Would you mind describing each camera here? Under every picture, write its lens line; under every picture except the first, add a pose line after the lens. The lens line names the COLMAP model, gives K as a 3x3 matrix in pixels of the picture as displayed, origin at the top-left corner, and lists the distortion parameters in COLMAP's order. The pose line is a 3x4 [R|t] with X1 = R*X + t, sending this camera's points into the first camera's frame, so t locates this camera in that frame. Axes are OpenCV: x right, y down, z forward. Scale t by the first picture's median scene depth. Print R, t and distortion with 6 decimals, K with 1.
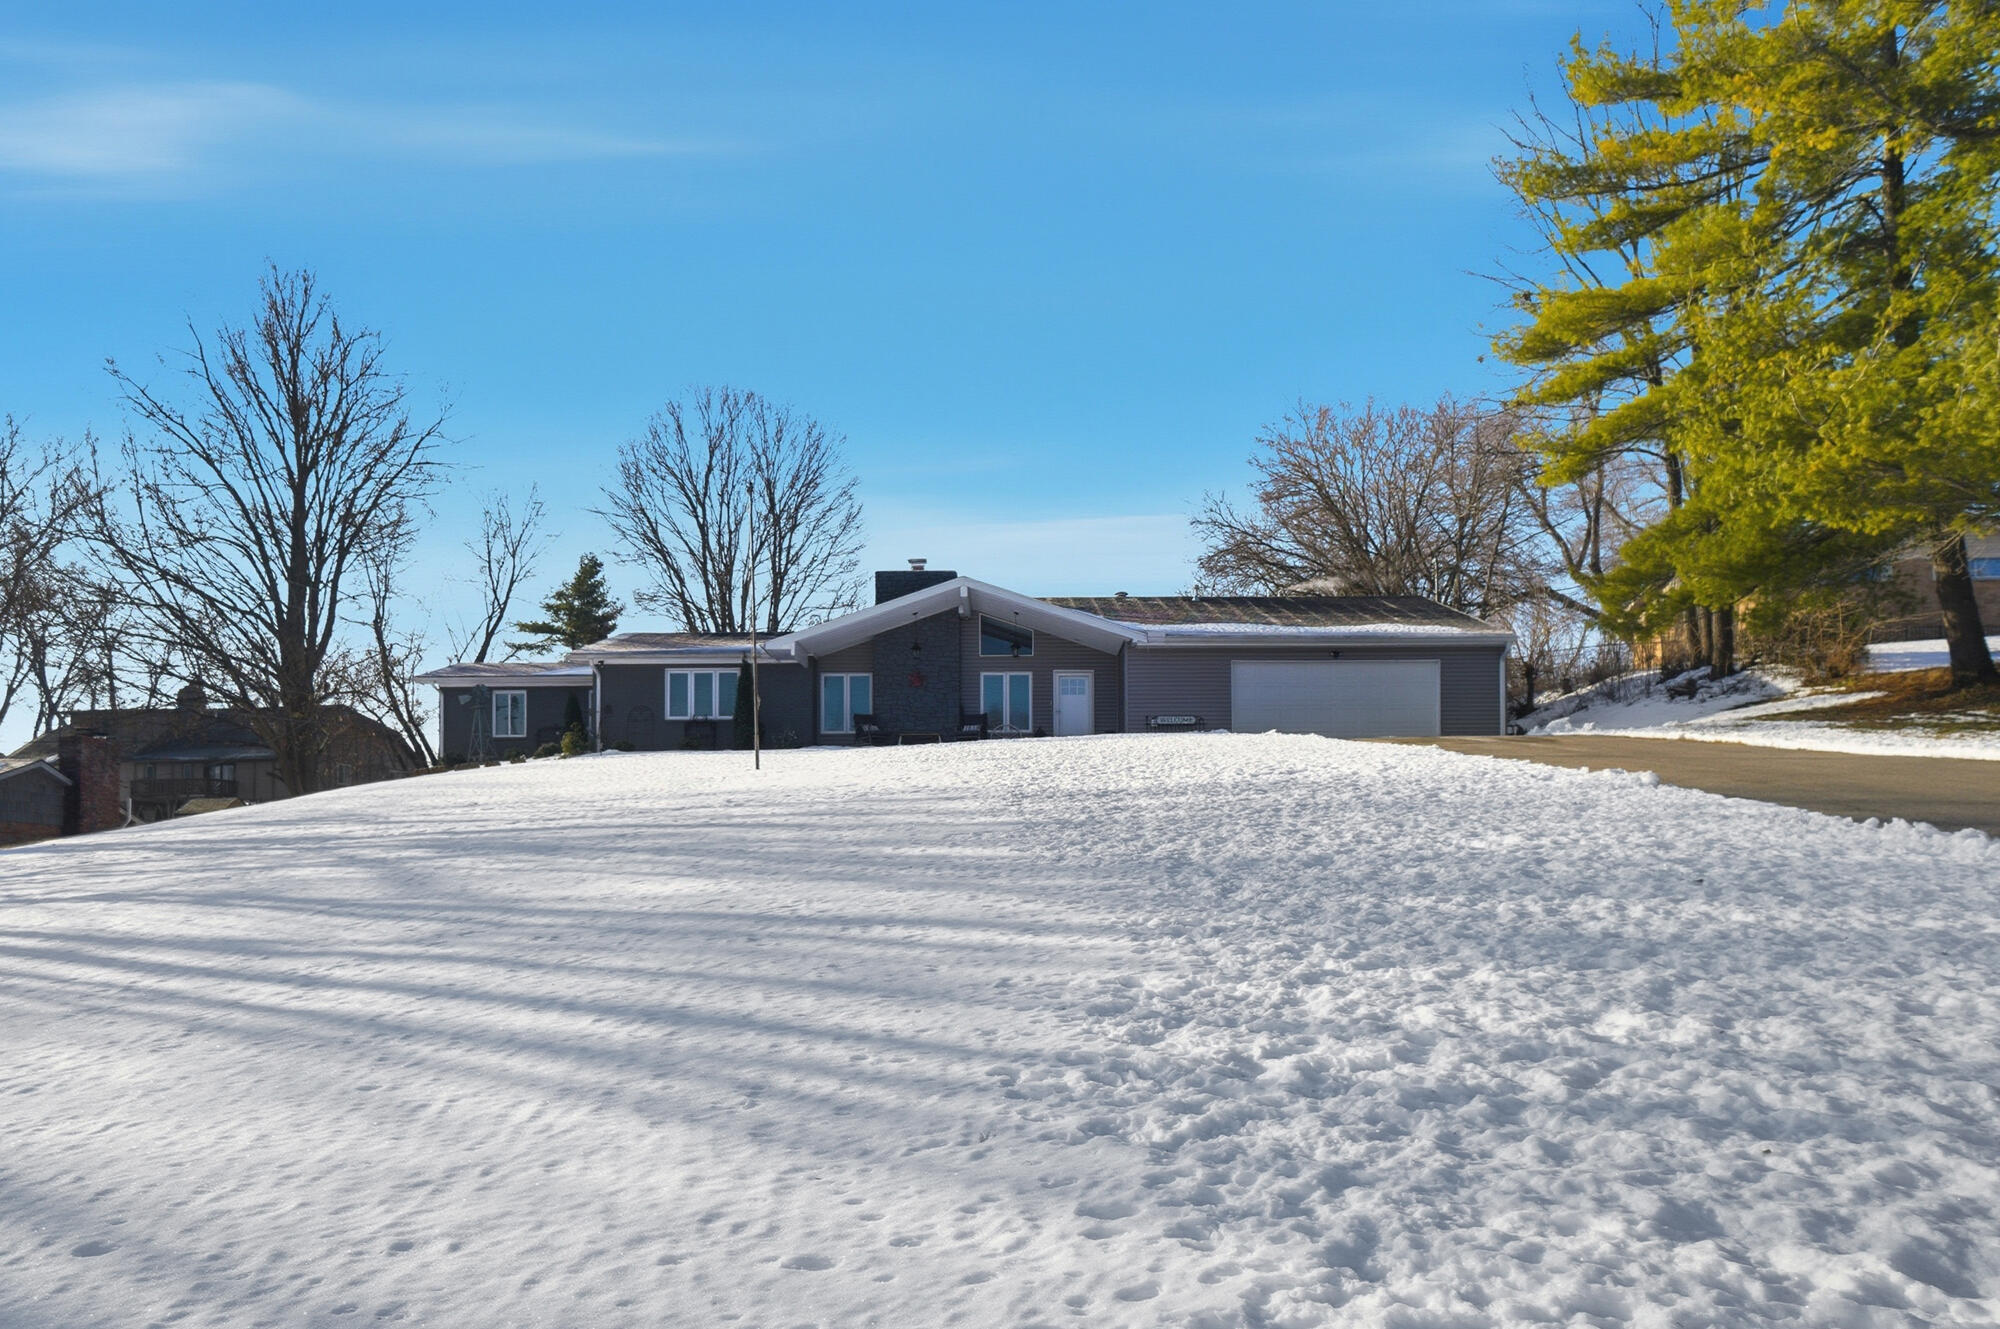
lens RADIAL K [[1366.7, 0, 999.7], [0, 1366.7, 664.9], [0, 0, 1]] dist [-0.005142, -0.000335]
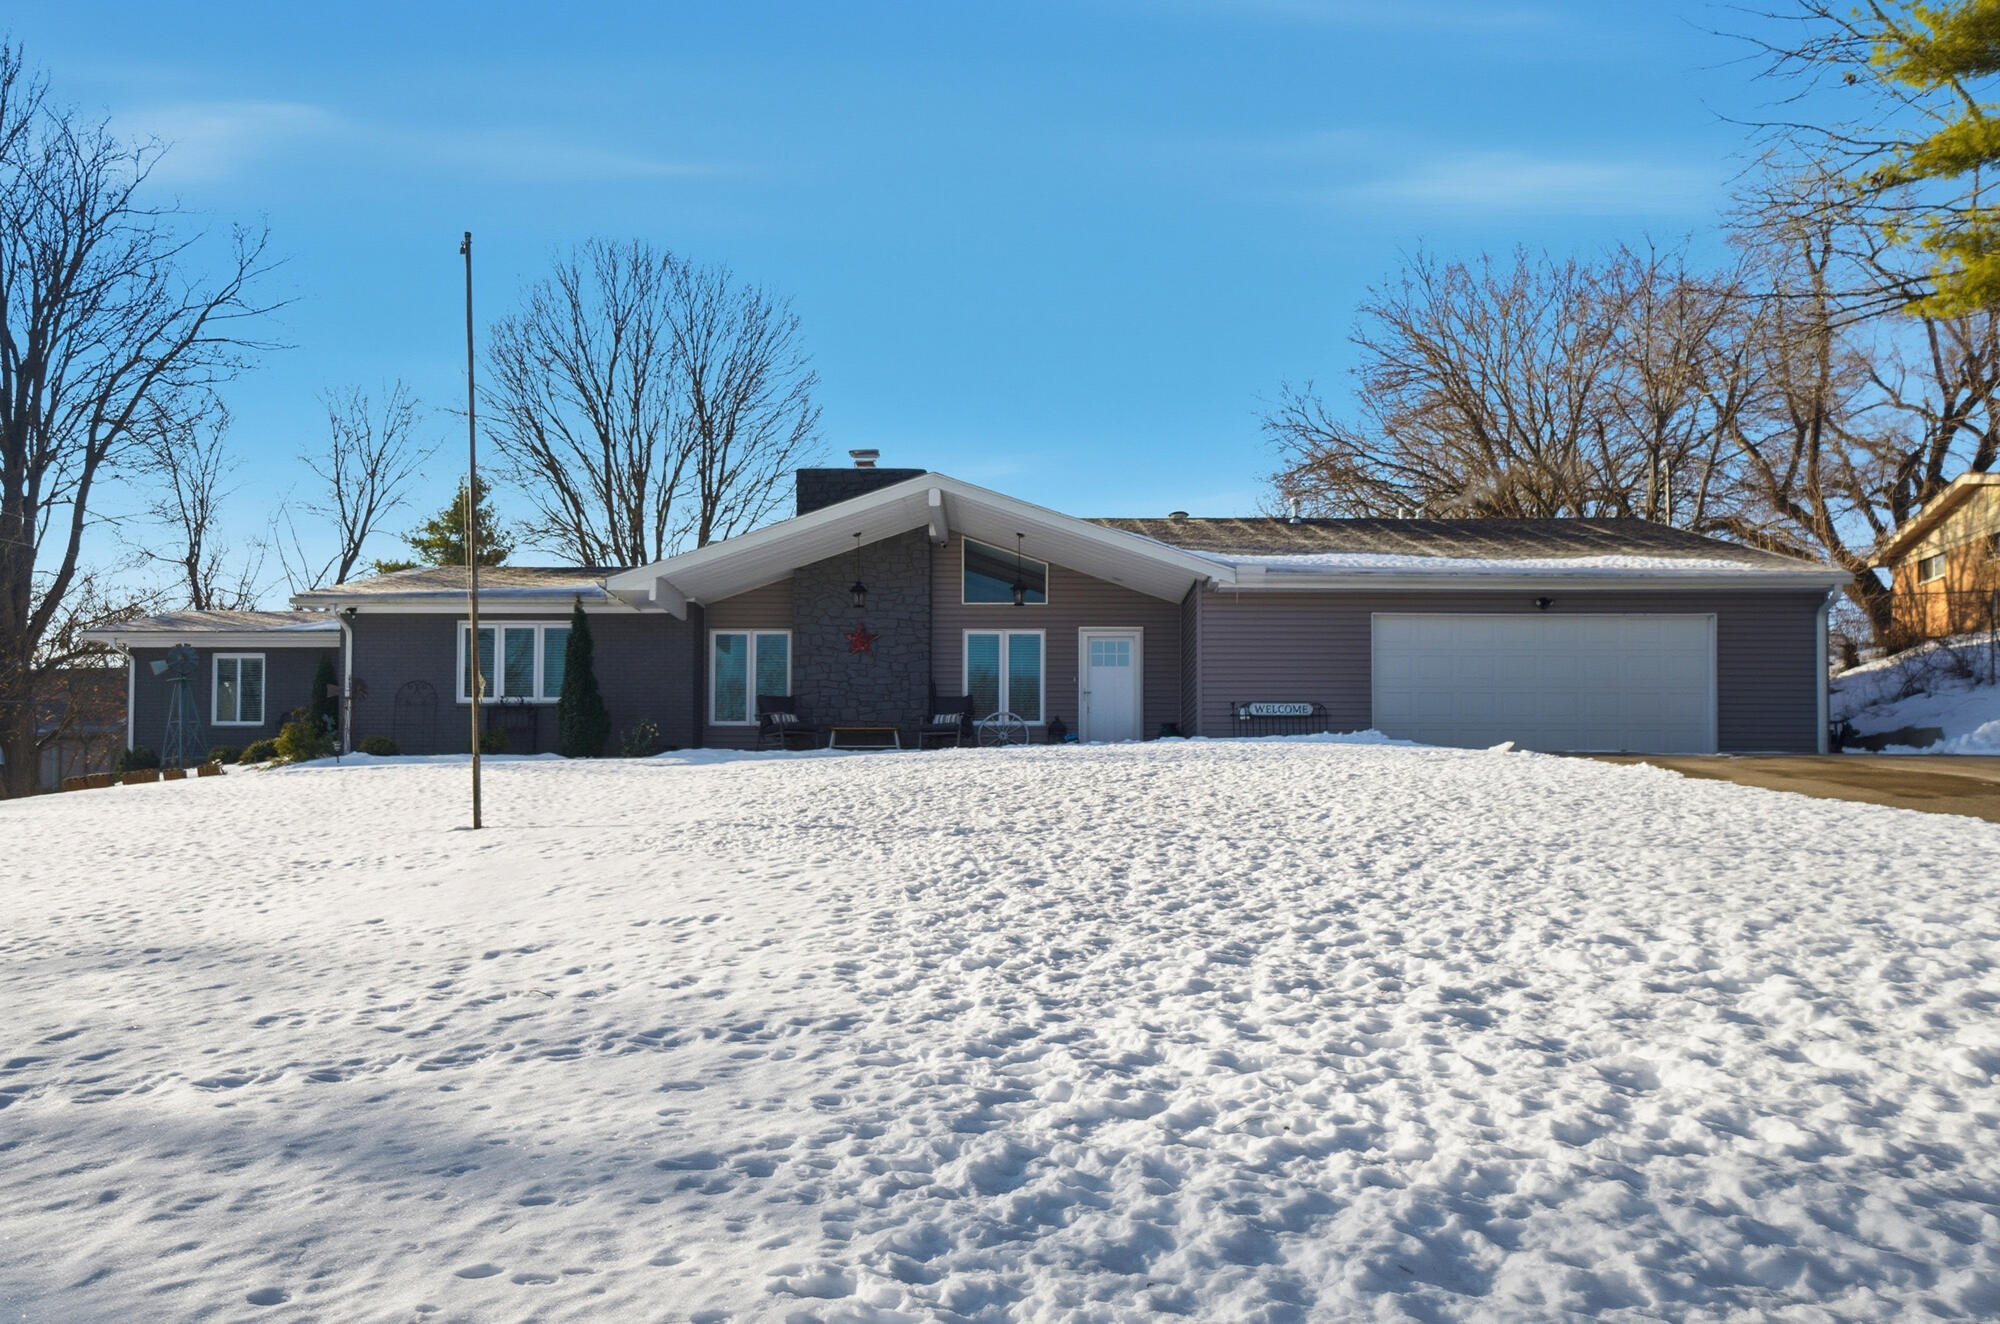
lens RADIAL K [[1544.9, 0, 998.5], [0, 1544.9, 651.3], [0, 0, 1]] dist [0.010642, 0.003279]
pose [[0.999972, 0.005971, -0.004596, 0.005155], [-0.005884, 0.999808, 0.018683, 0.001822], [0.004707, -0.018656, 0.999815, 0.273710]]
